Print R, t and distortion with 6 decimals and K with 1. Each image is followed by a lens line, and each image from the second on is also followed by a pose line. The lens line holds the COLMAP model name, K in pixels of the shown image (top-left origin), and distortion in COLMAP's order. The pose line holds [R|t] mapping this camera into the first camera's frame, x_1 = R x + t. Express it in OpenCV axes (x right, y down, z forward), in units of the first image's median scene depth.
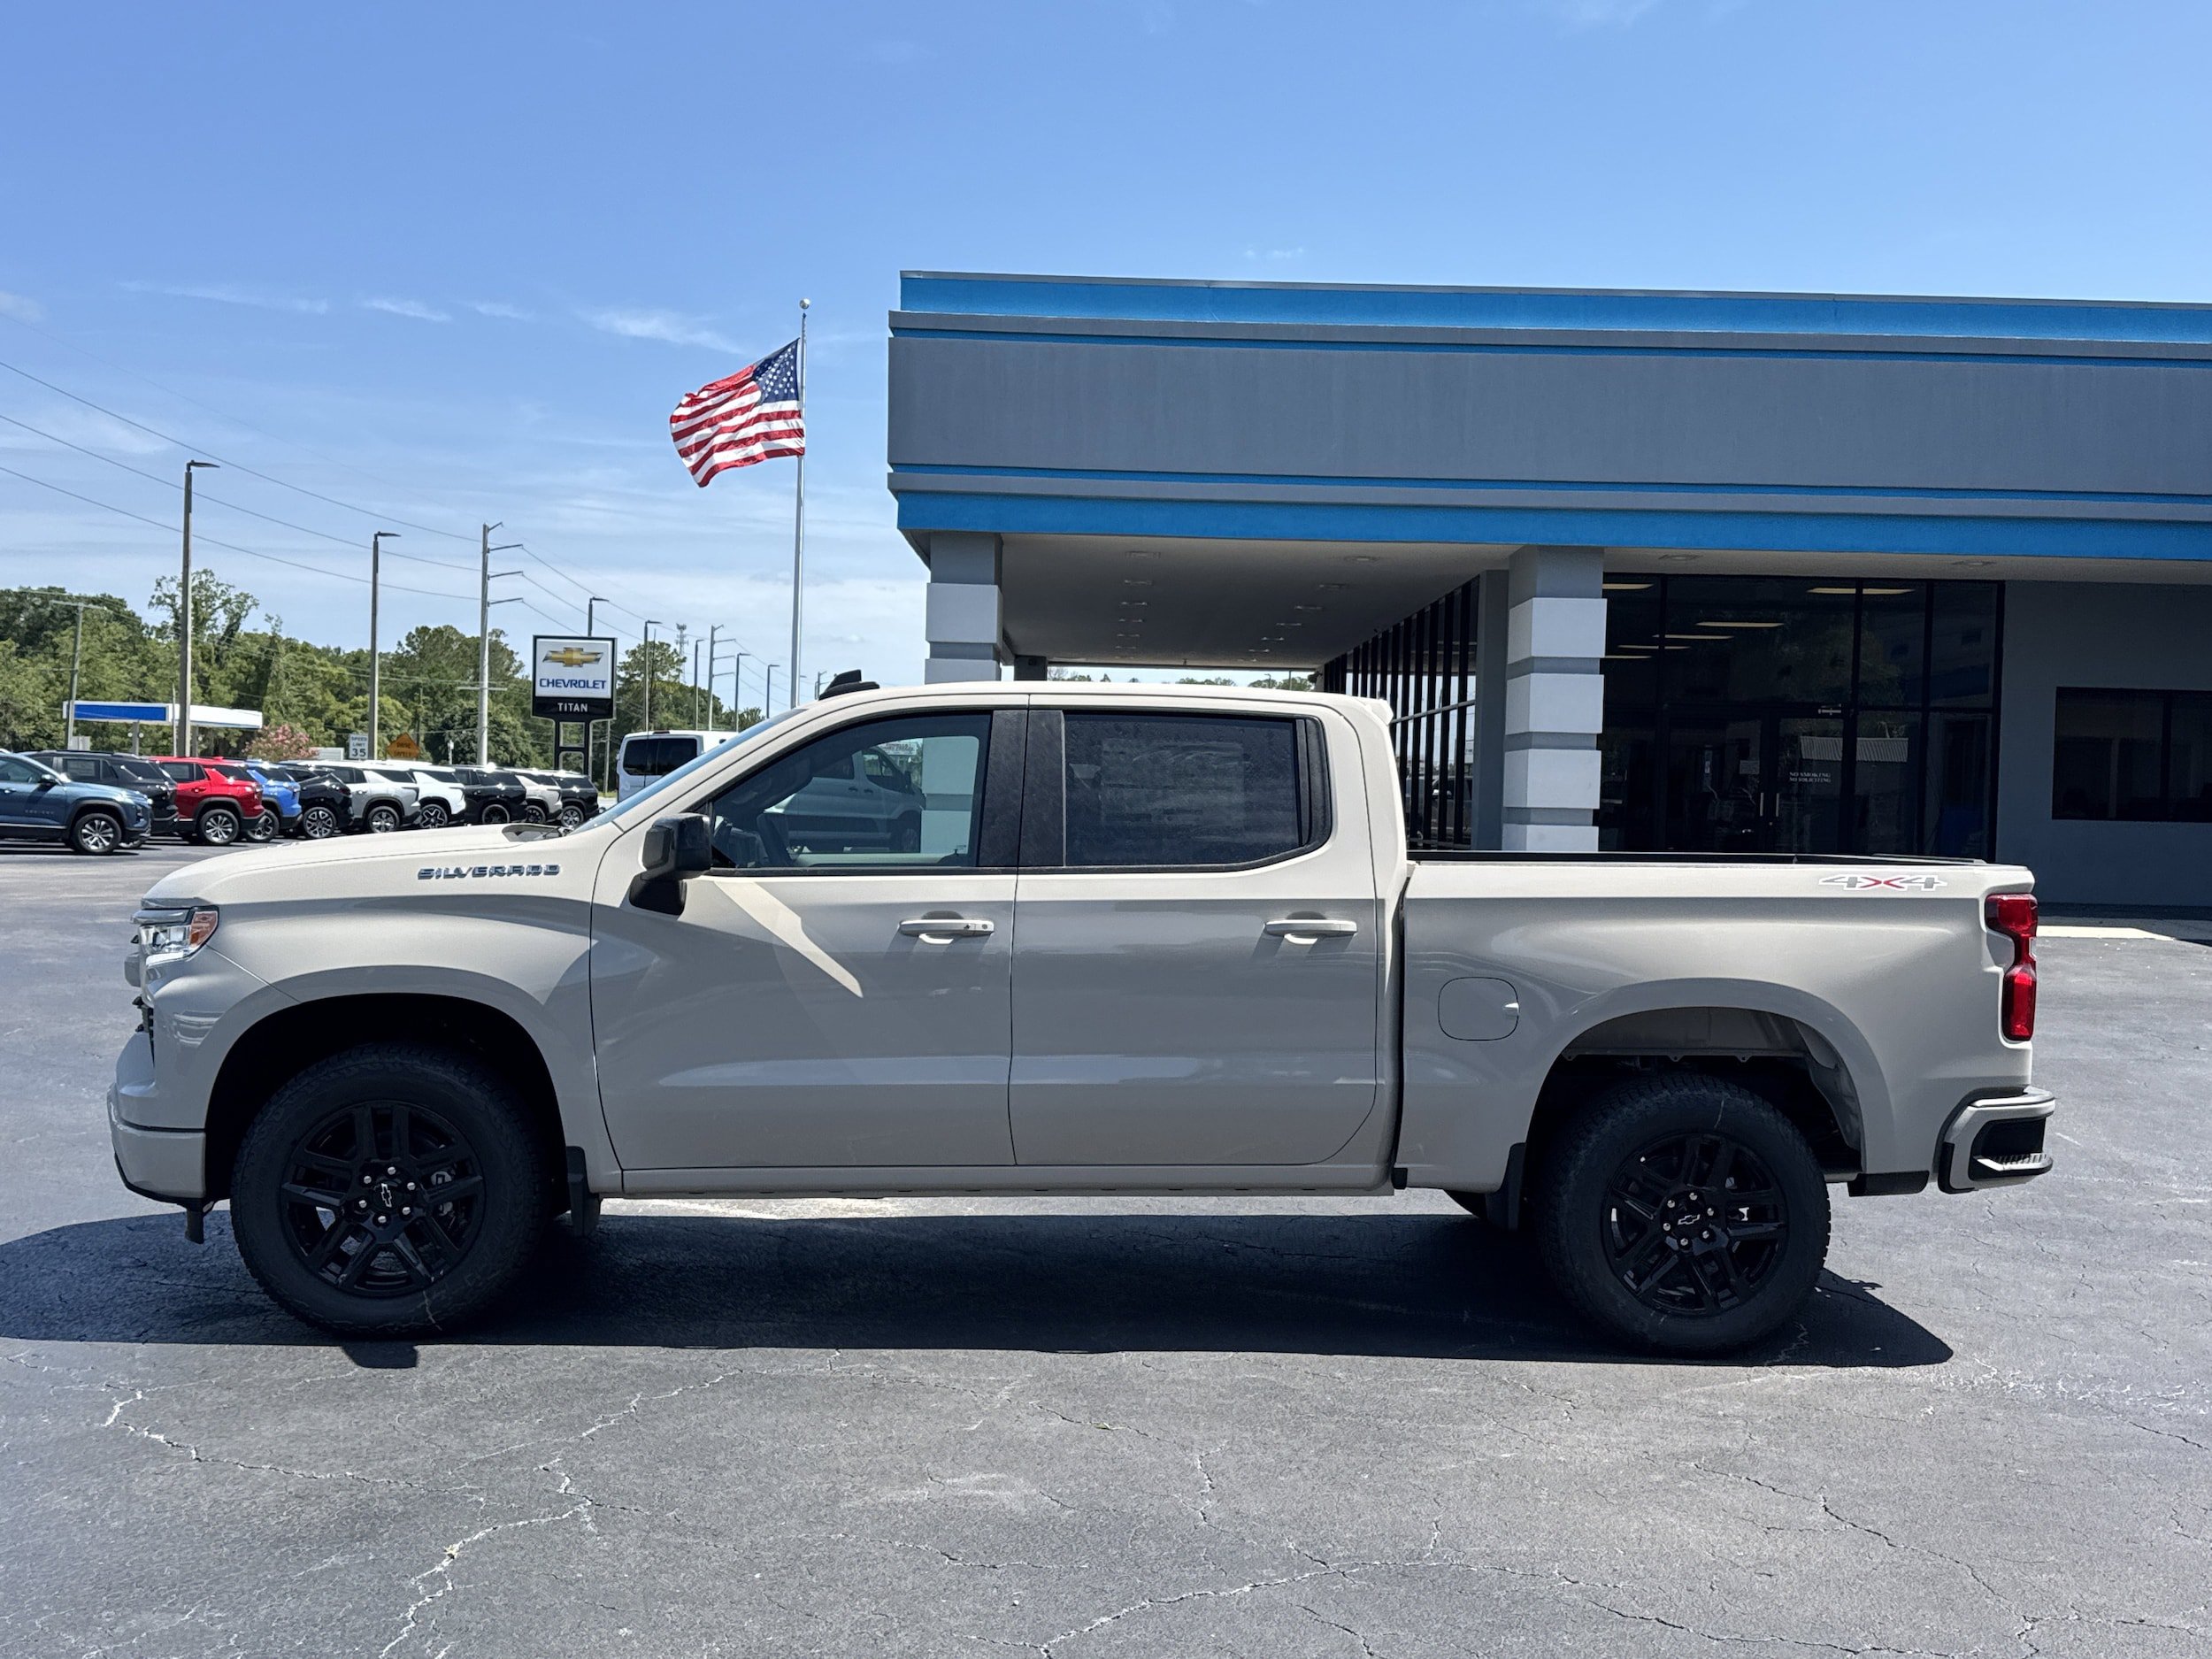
lens RADIAL K [[2240.3, 0, 1047.6], [0, 2240.3, 847.7], [0, 0, 1]] dist [0.072460, 0.000000]
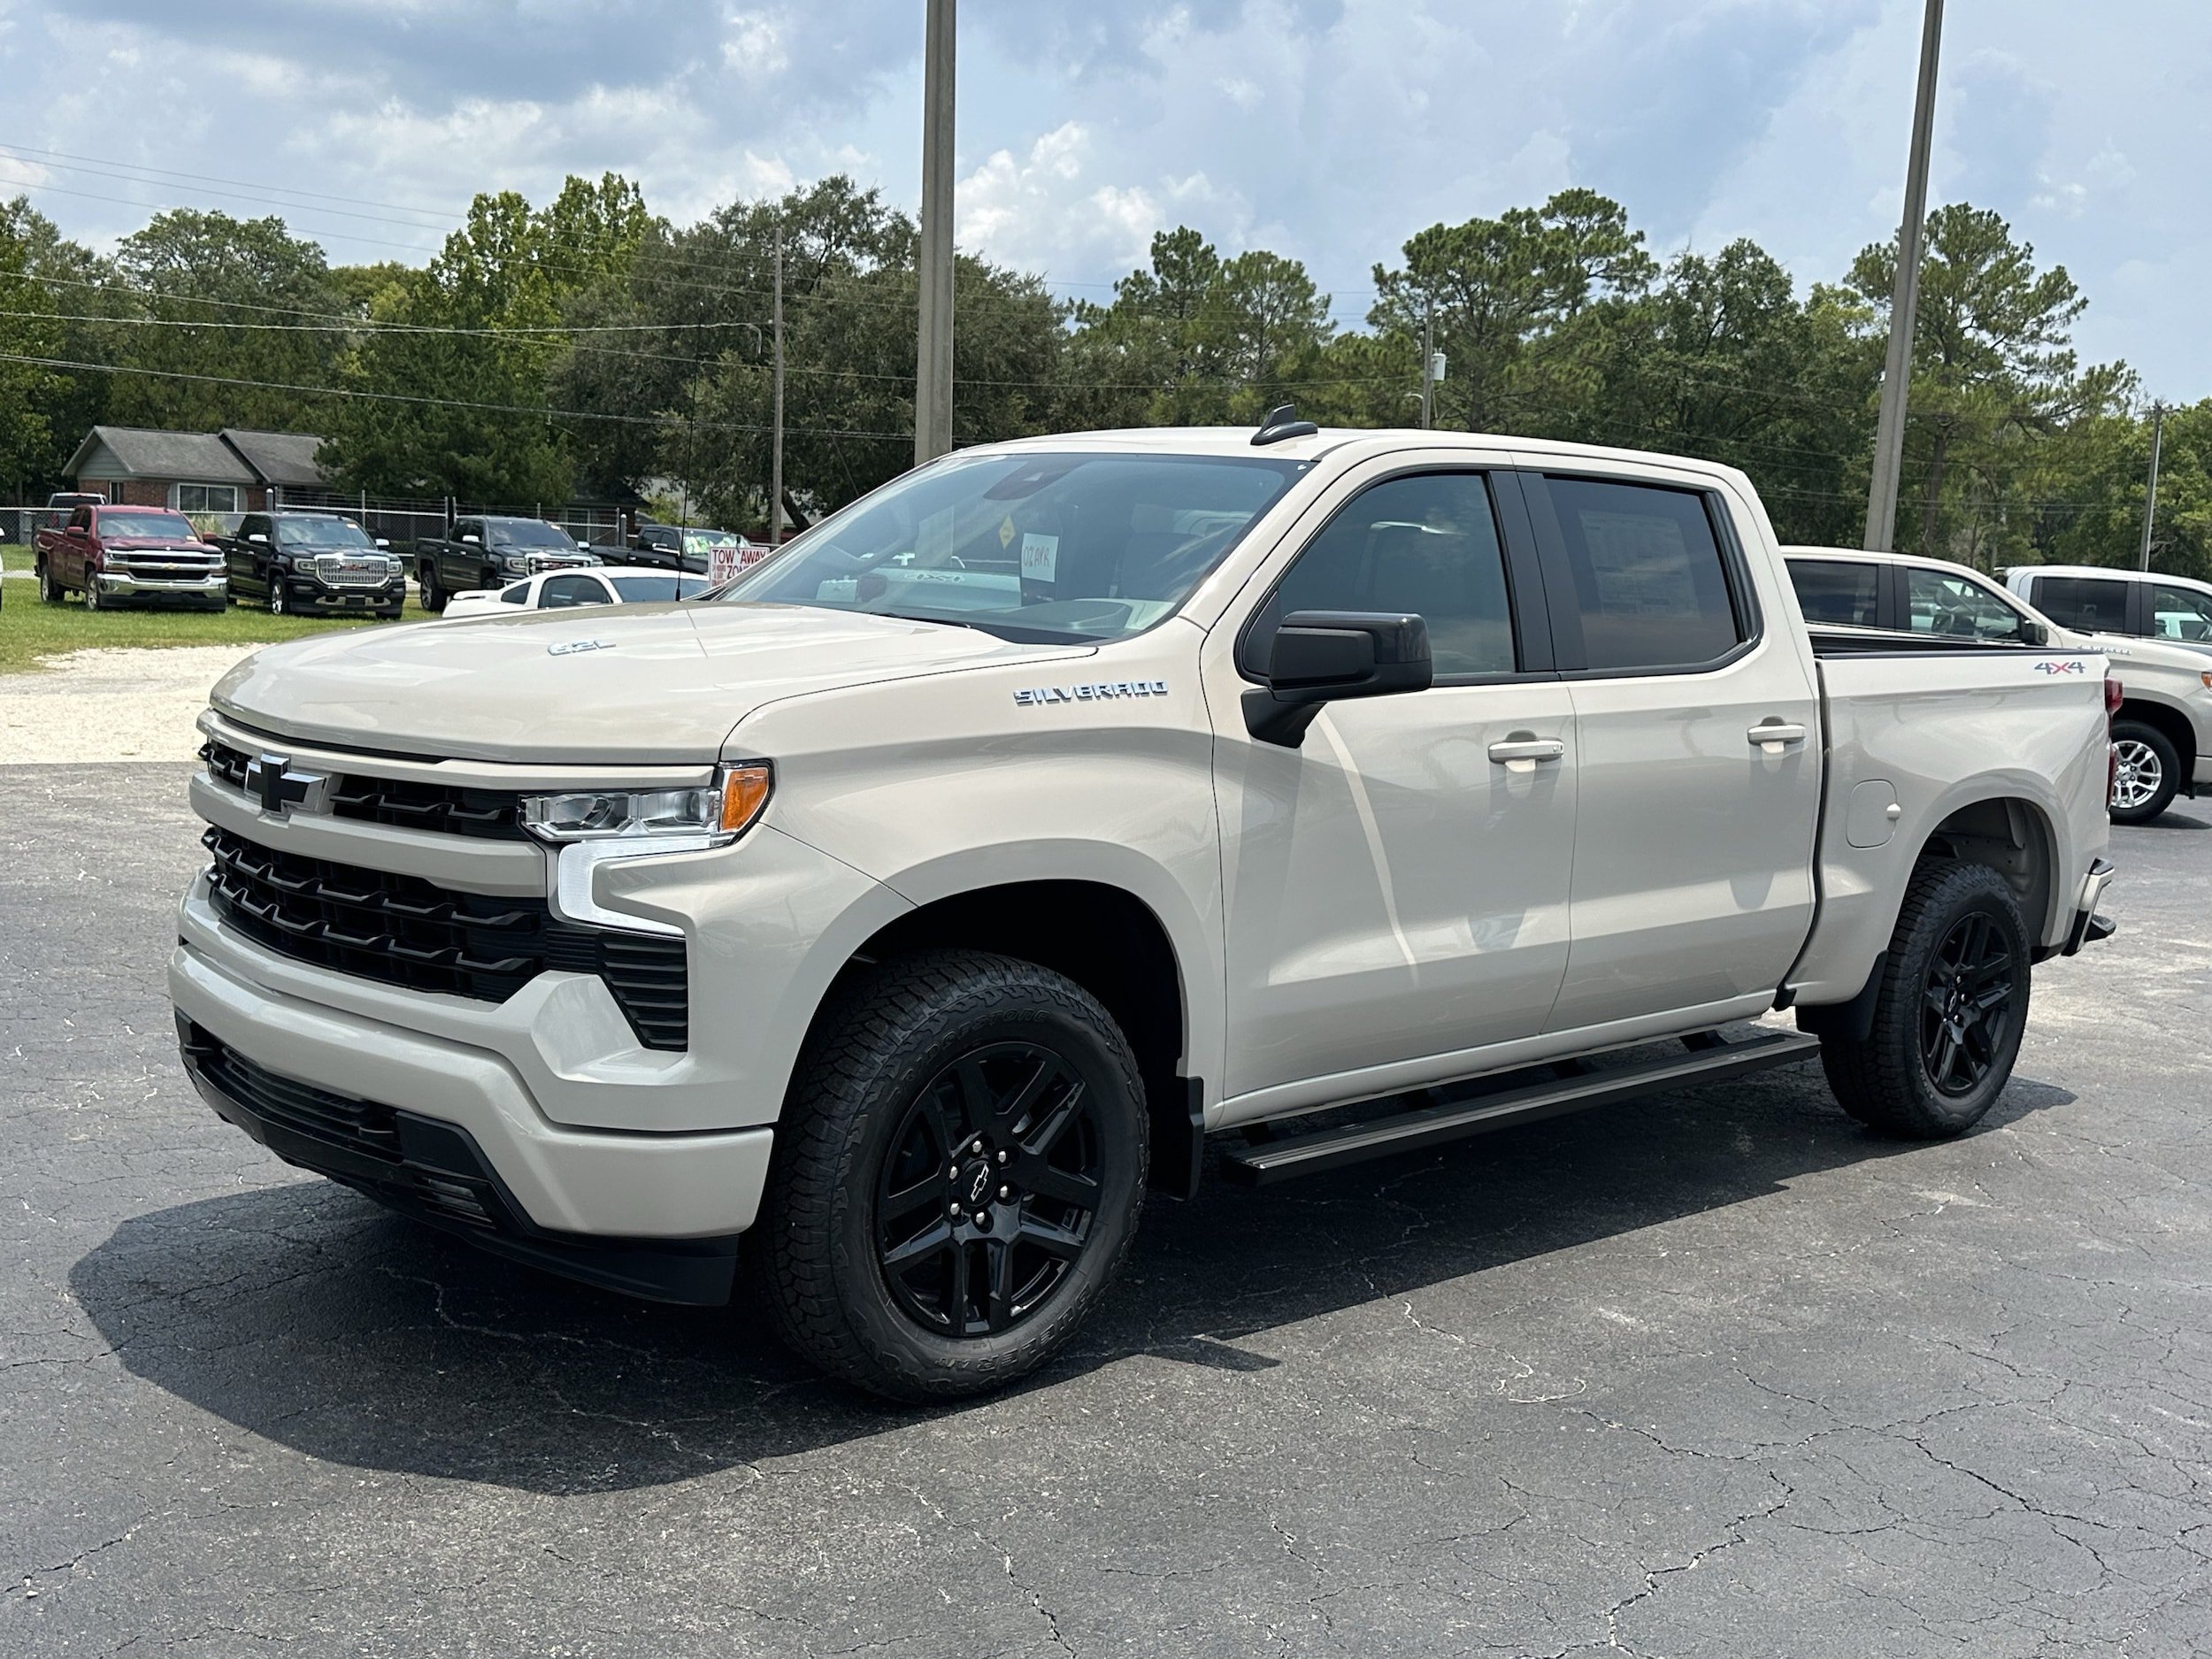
lens RADIAL K [[2321.6, 0, 1122.1], [0, 2321.6, 840.5], [0, 0, 1]] dist [0.076726, 0.000000]
pose [[0.774646, -0.061125, 0.629434, -0.666496], [-0.015086, 0.993248, 0.115022, -0.025072], [-0.632215, -0.098597, 0.768494, 0.444139]]
